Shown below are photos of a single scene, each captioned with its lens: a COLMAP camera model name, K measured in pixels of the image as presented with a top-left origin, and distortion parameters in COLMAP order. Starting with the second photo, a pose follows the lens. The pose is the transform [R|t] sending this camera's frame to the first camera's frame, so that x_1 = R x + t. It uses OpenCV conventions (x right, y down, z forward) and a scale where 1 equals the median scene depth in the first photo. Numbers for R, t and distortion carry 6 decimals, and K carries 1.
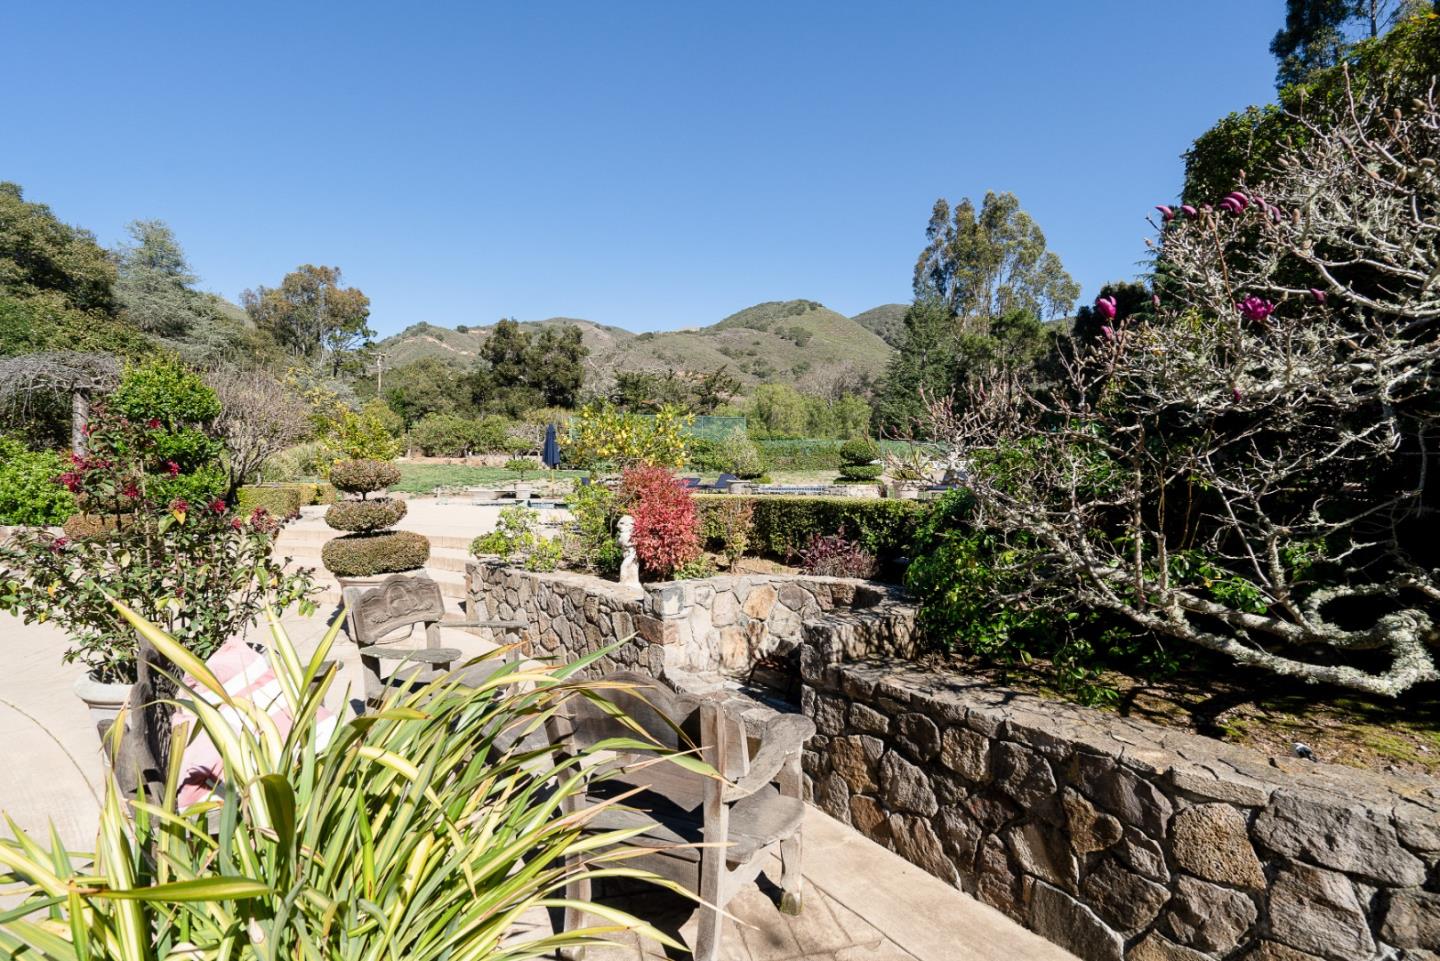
lens RADIAL K [[648.8, 0, 733.2], [0, 648.8, 476.7], [0, 0, 1]] dist [0.000811, 0.000158]
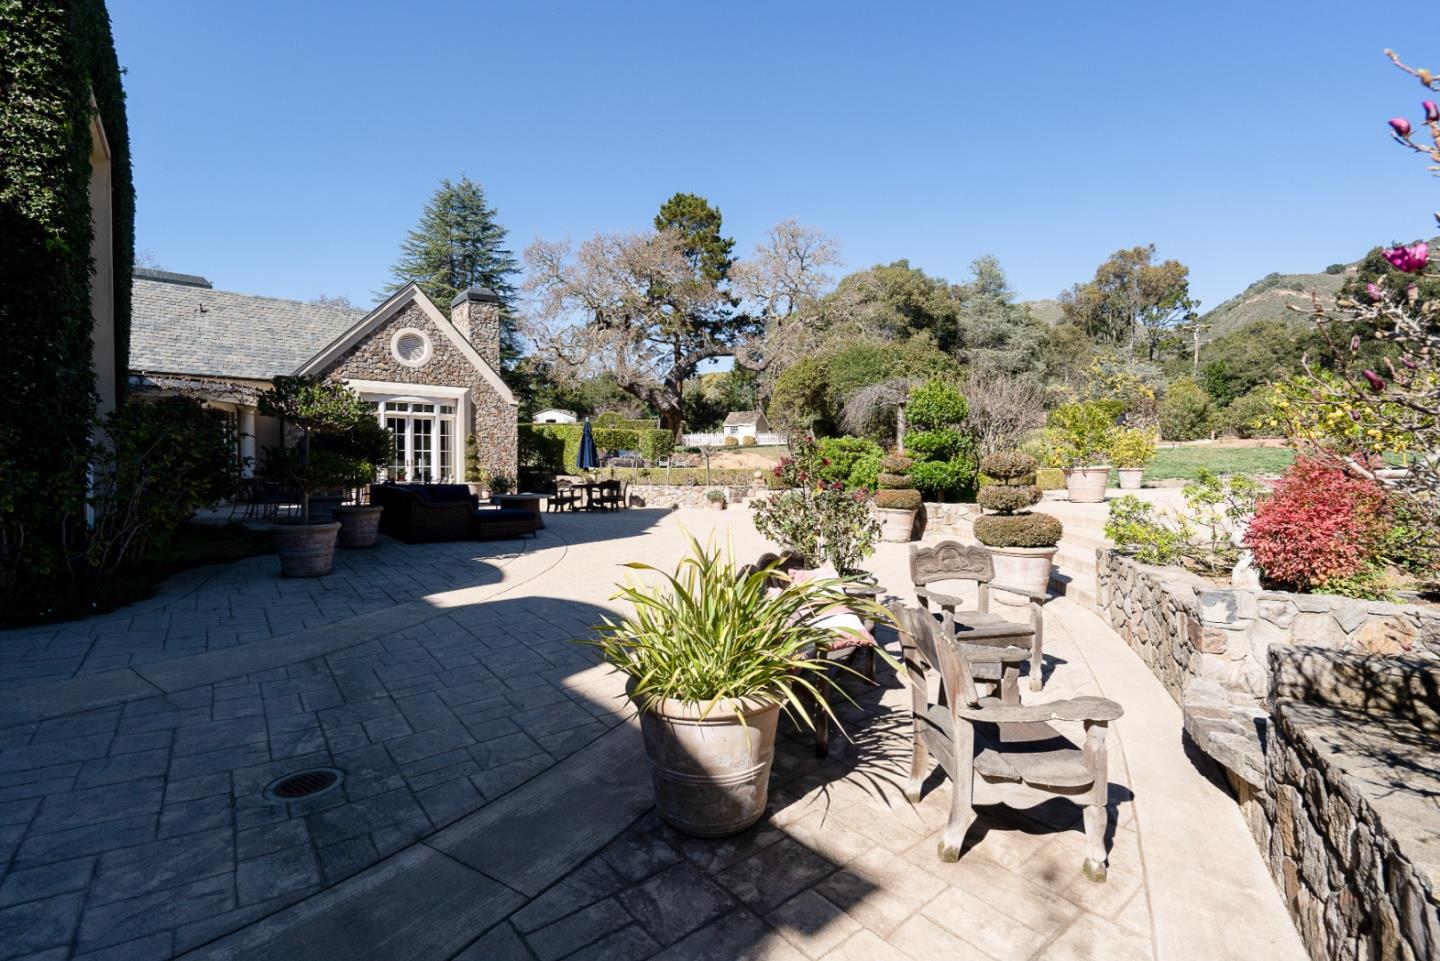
lens RADIAL K [[696.9, 0, 722.2], [0, 696.9, 476.8], [0, 0, 1]] dist [-0.018986, -0.000679]
pose [[0.405254, 0.019924, -0.913987, 0.143010], [0.002194, 0.999738, 0.022767, -0.003446], [0.914202, -0.011232, 0.405104, -0.002249]]
